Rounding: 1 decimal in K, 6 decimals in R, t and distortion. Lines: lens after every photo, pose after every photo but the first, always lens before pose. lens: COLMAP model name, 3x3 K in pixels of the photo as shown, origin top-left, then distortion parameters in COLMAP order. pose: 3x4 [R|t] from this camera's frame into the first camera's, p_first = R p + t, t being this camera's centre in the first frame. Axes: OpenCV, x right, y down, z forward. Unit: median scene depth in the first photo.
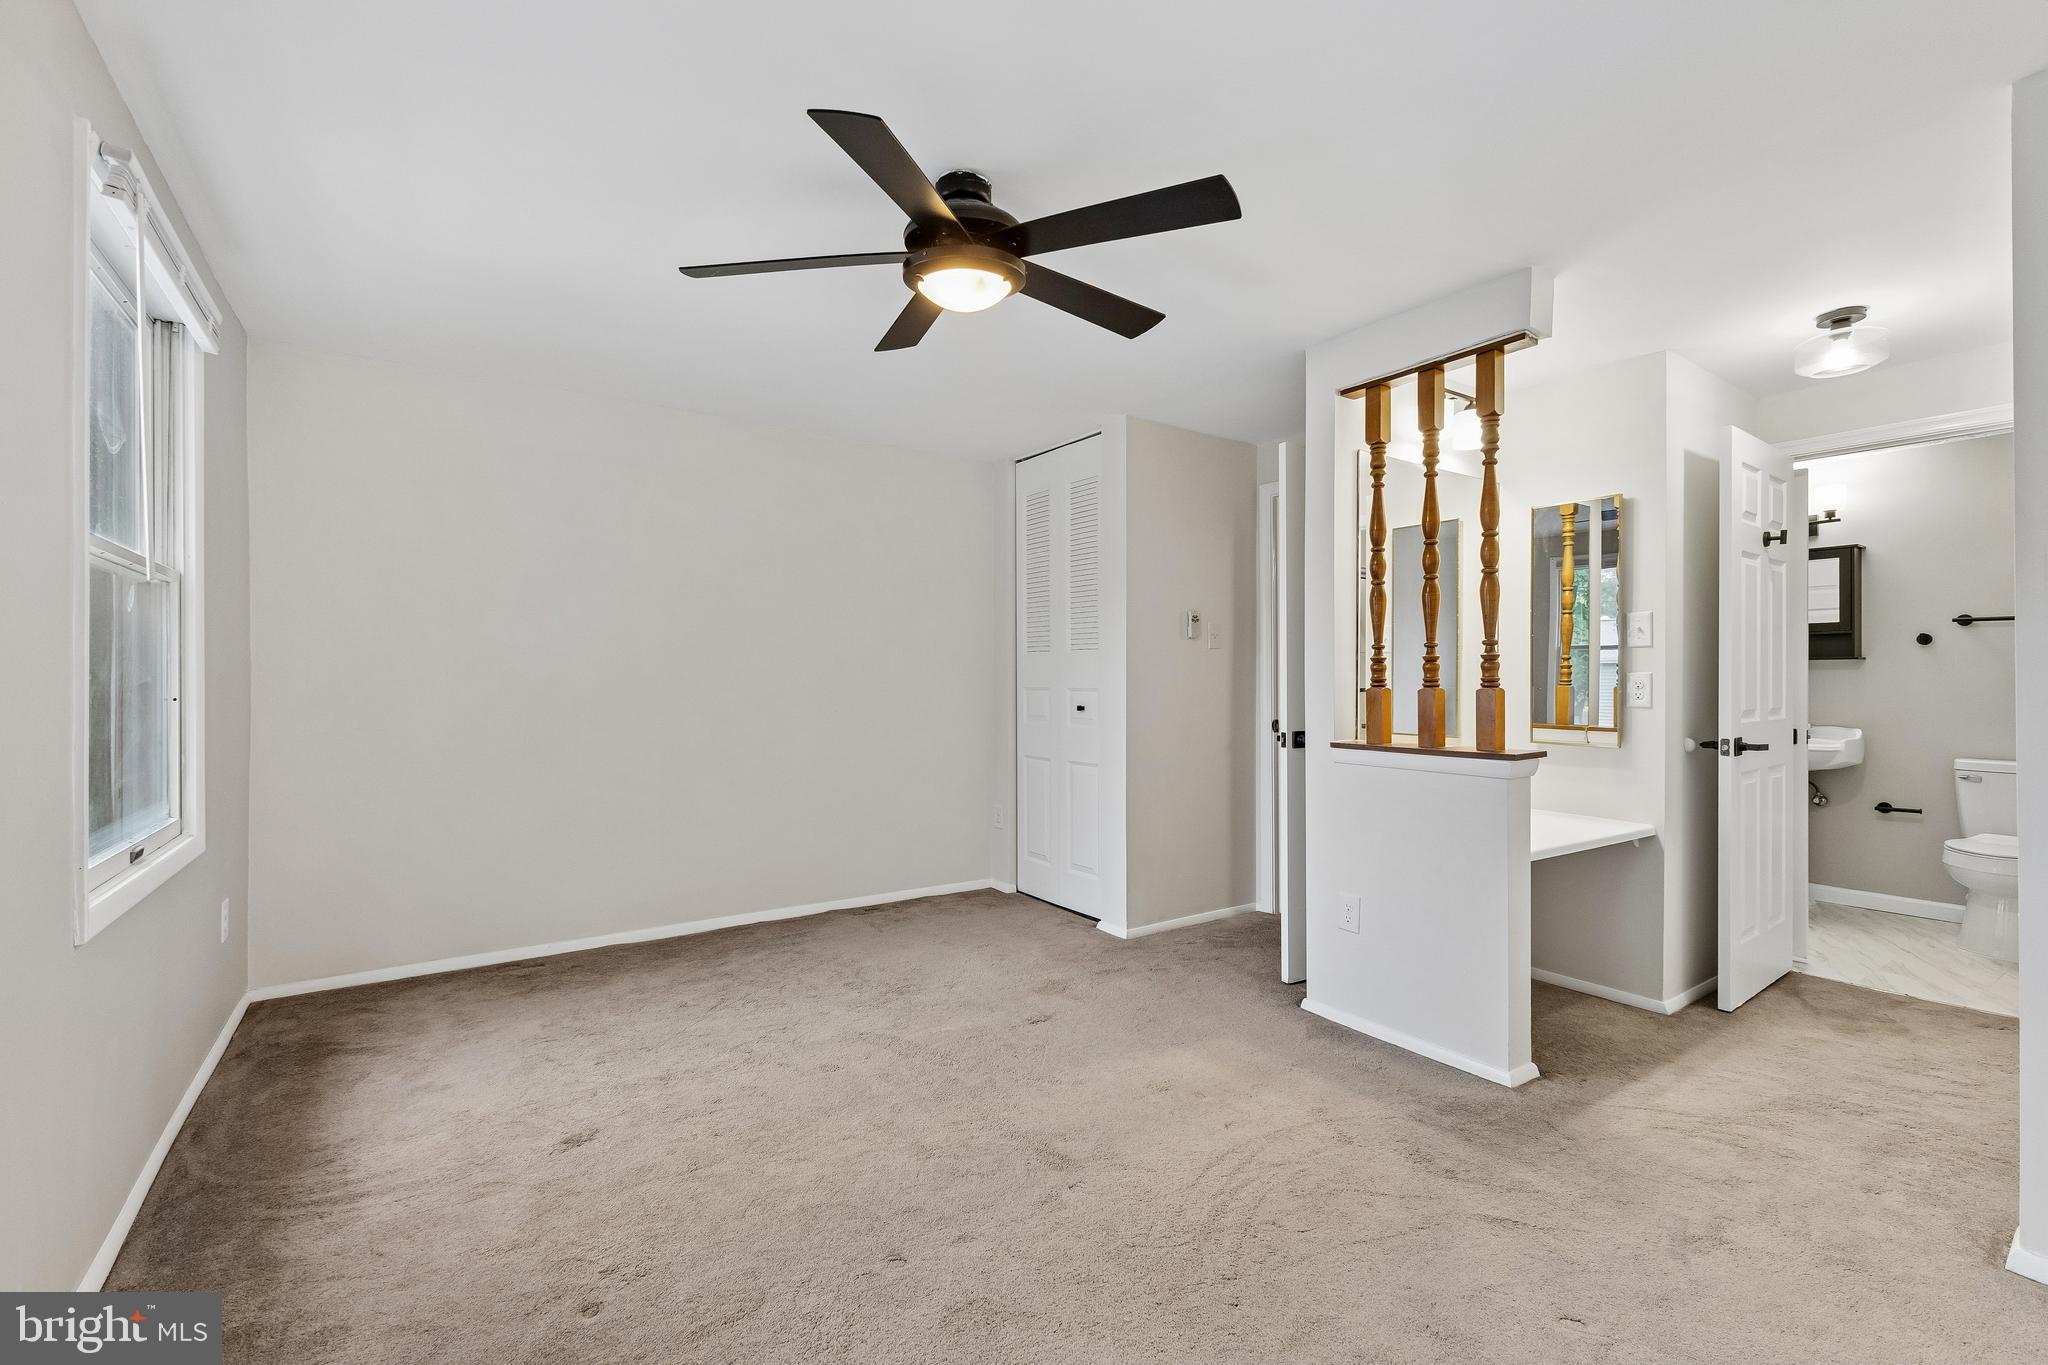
lens RADIAL K [[883.0, 0, 1024.0], [0, 883.0, 682.5], [0, 0, 1]] dist [0.011795, -0.000072]
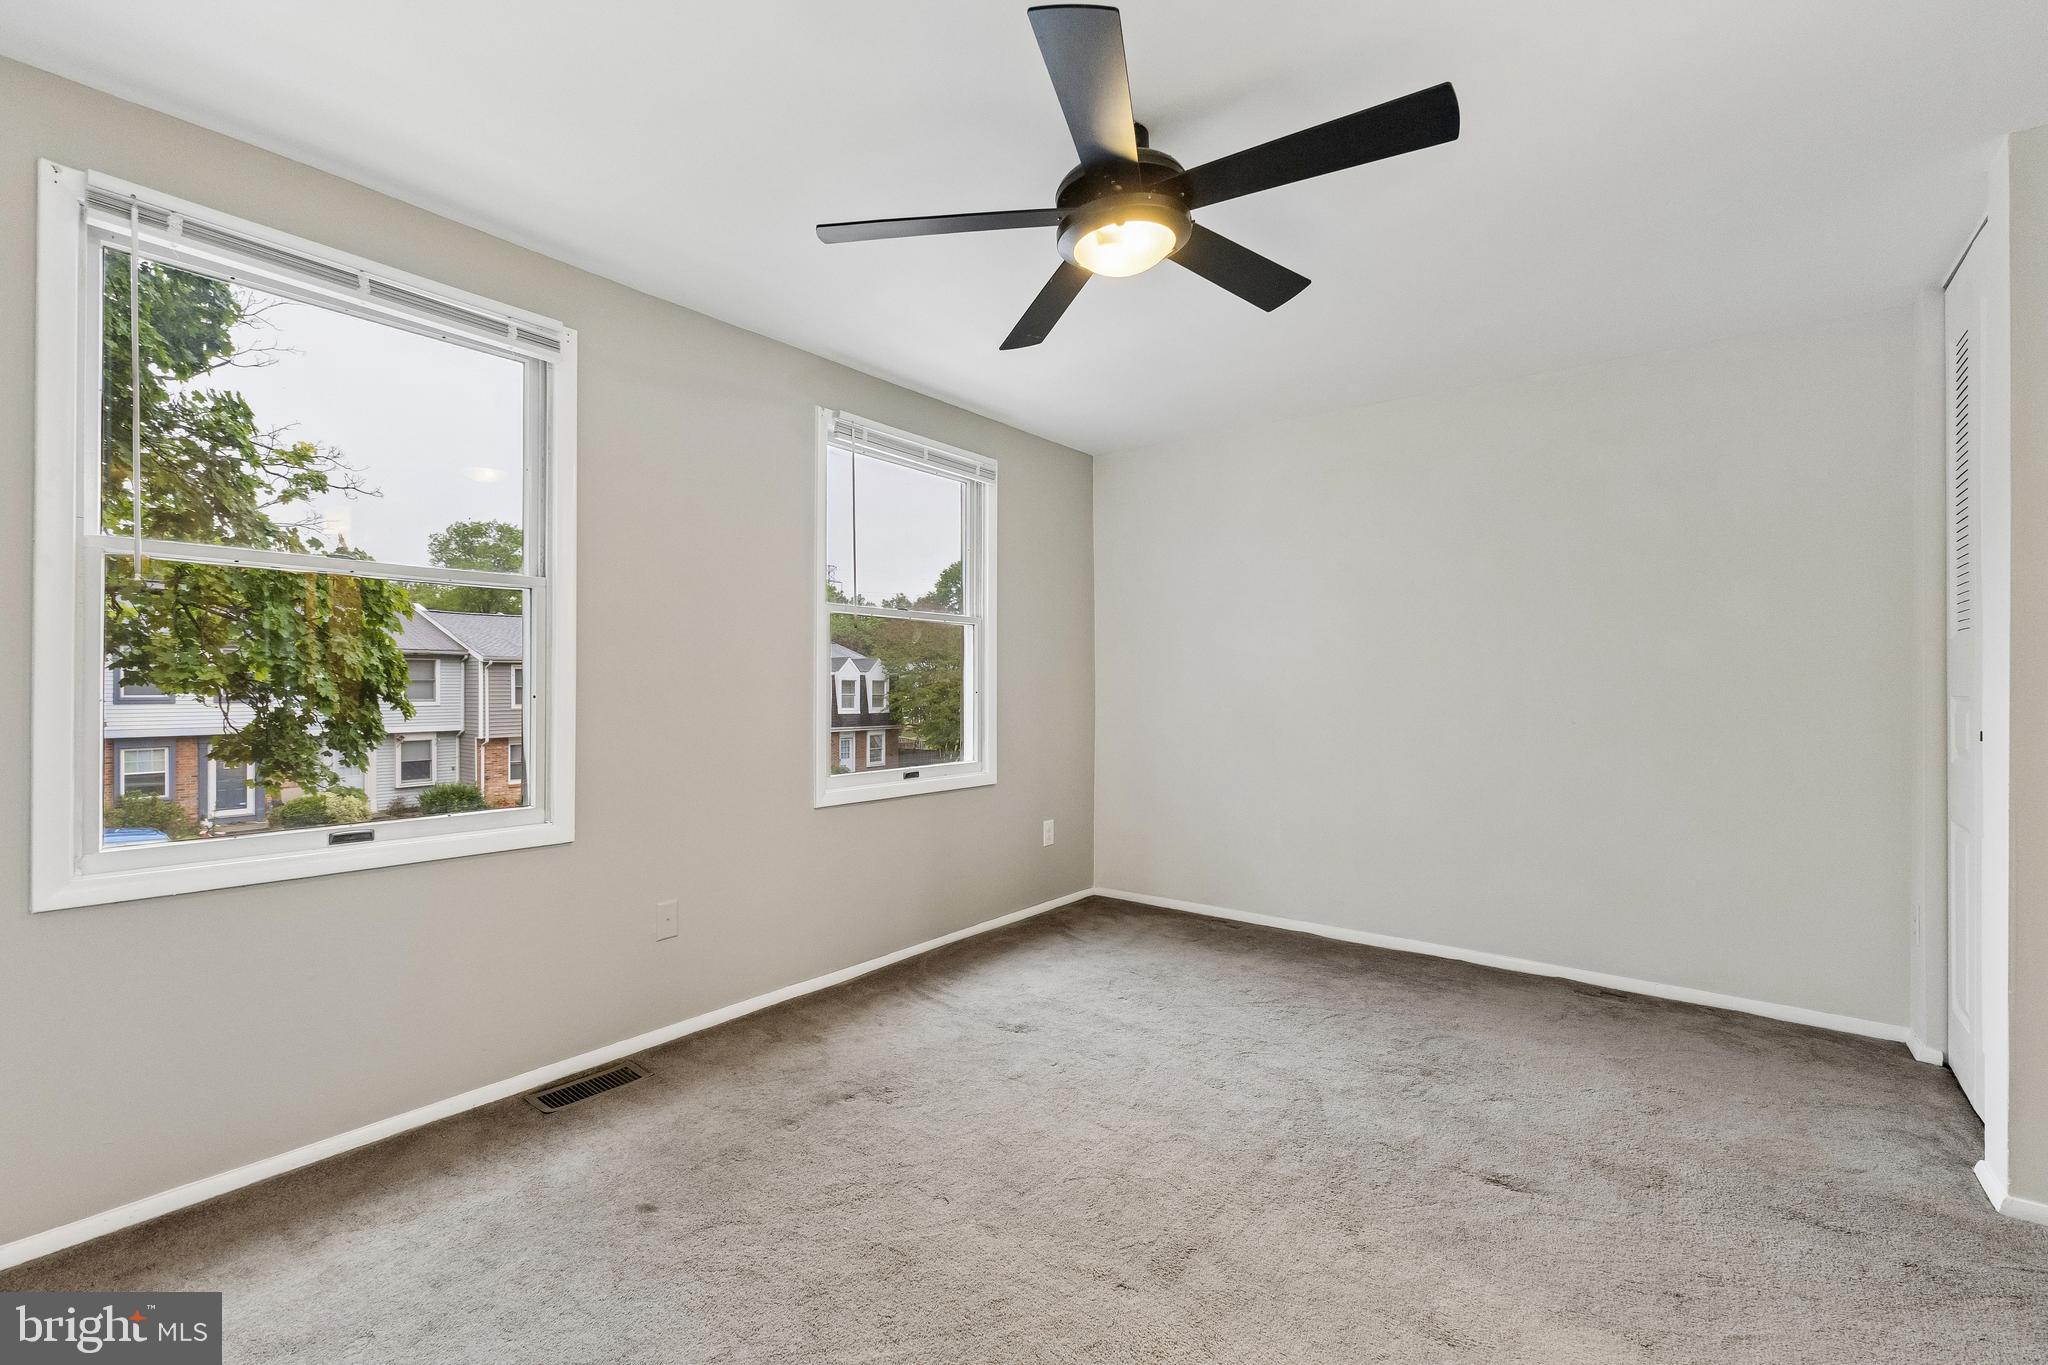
lens RADIAL K [[883.0, 0, 1024.0], [0, 883.0, 682.5], [0, 0, 1]] dist [0.011795, -0.000072]
pose [[0.310652, -0.002684, -0.950520, 0.480857], [-0.009417, 0.999938, -0.005901, 0.008153], [0.950477, 0.010784, 0.310607, 0.386294]]
